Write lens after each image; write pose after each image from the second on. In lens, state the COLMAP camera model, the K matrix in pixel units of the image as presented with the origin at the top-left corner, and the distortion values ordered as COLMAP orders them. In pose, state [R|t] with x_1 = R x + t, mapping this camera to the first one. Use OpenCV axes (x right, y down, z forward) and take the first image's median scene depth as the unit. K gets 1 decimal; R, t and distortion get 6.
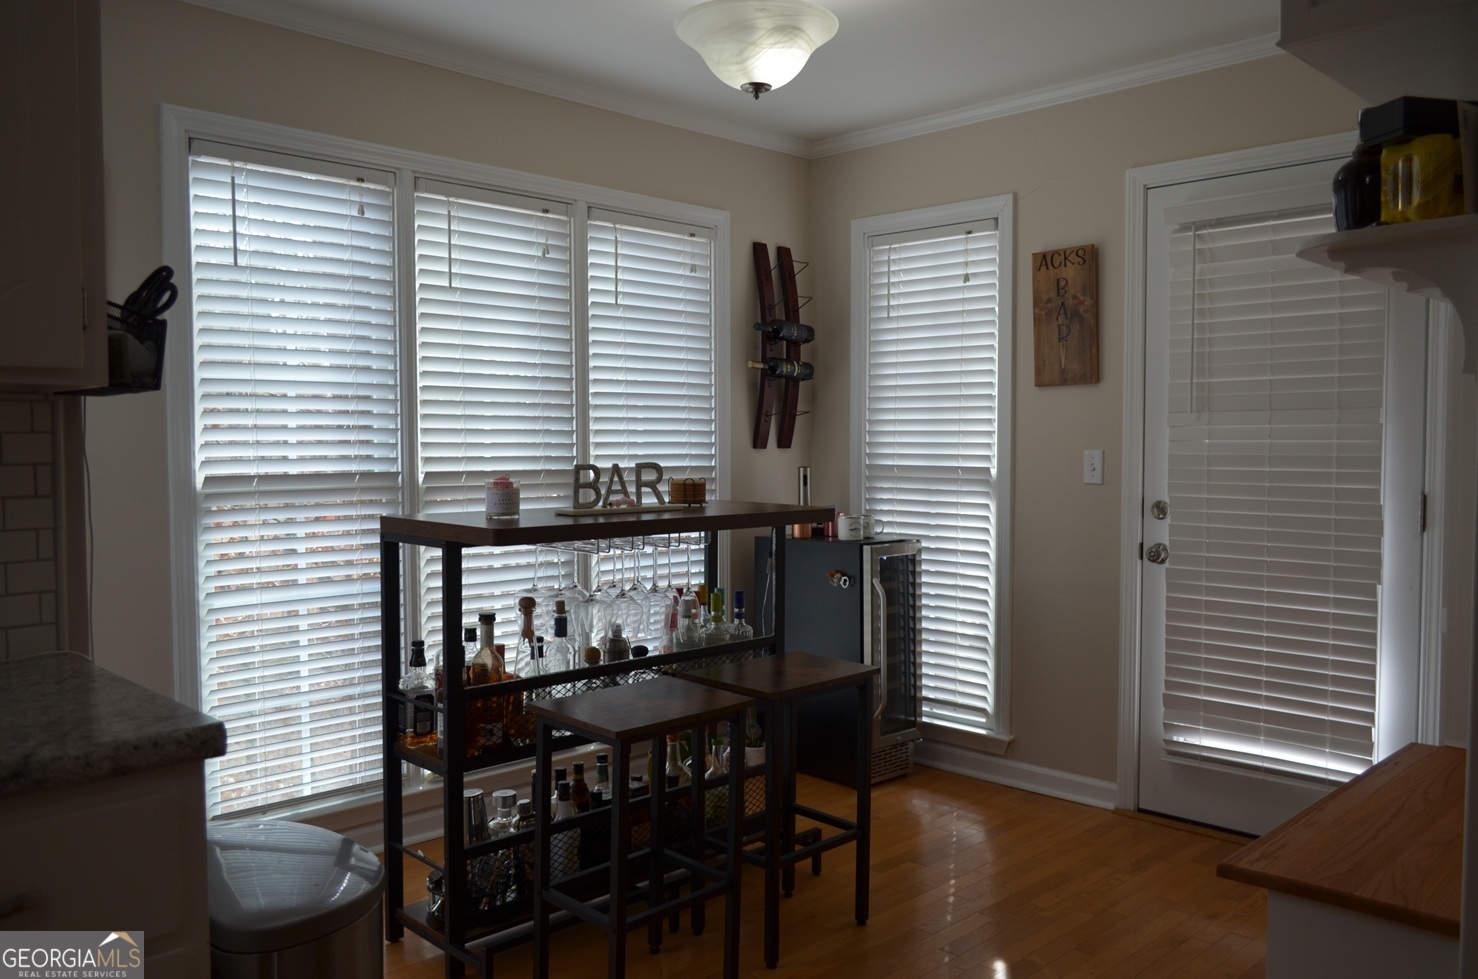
lens RADIAL K [[1152.4, 0, 736.4], [0, 1152.4, 487.3], [0, 0, 1]] dist [-0.011130, 0.002585]
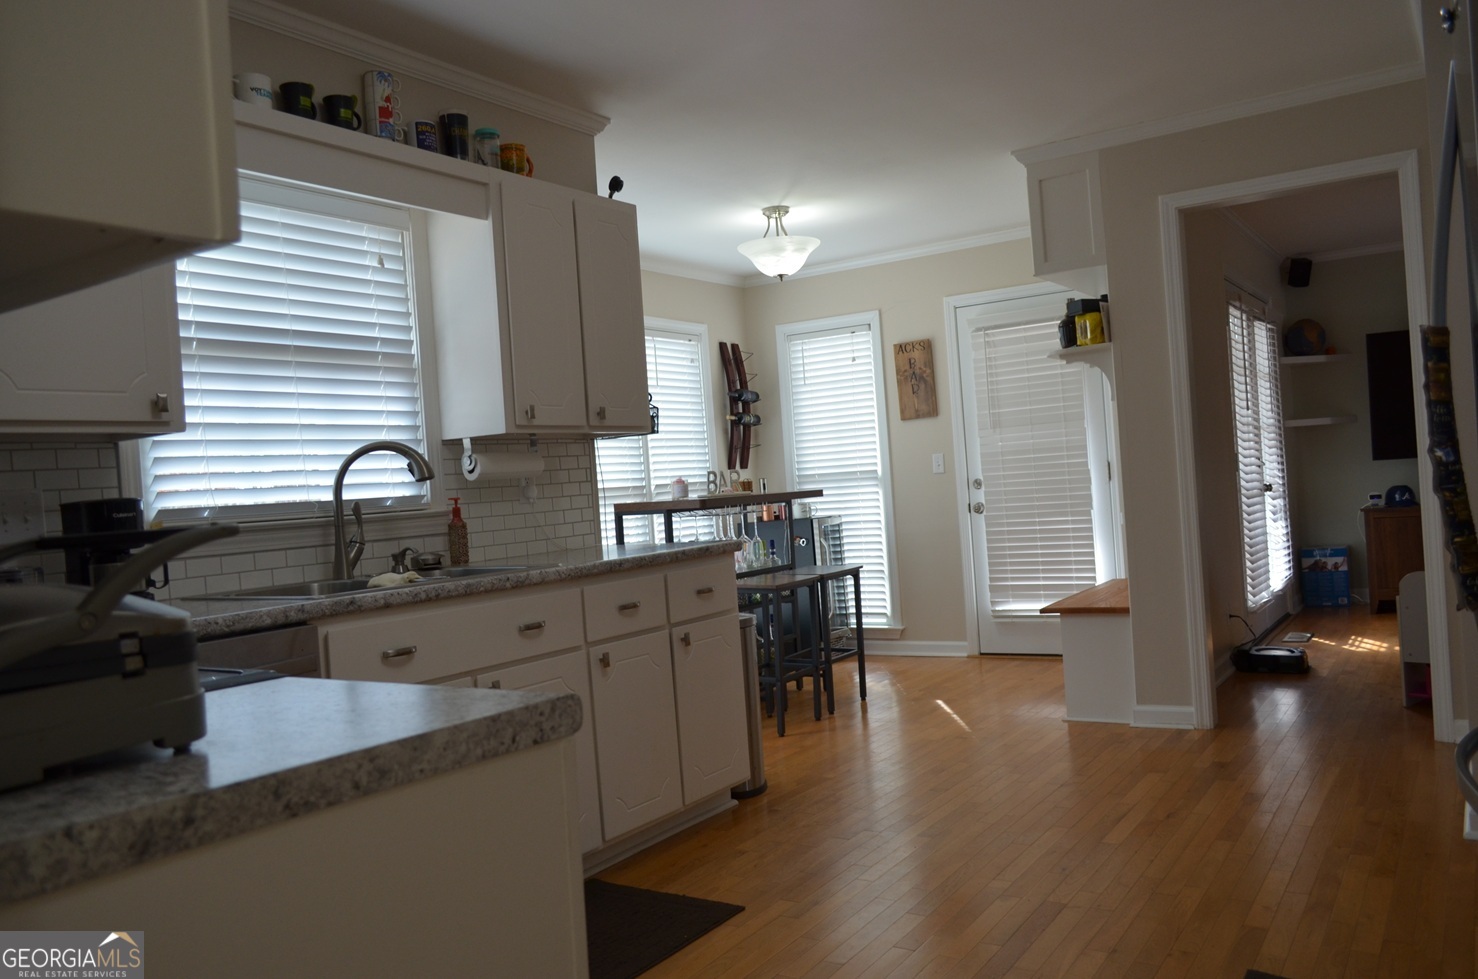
lens RADIAL K [[1152.4, 0, 738.9], [0, 1152.4, 482.2], [0, 0, 1]] dist [-0.011130, 0.002585]
pose [[0.974249, -0.068132, 0.214934, -0.369813], [0.079385, 0.995866, -0.044154, 0.064534], [-0.211037, 0.060080, 0.975630, -0.656762]]
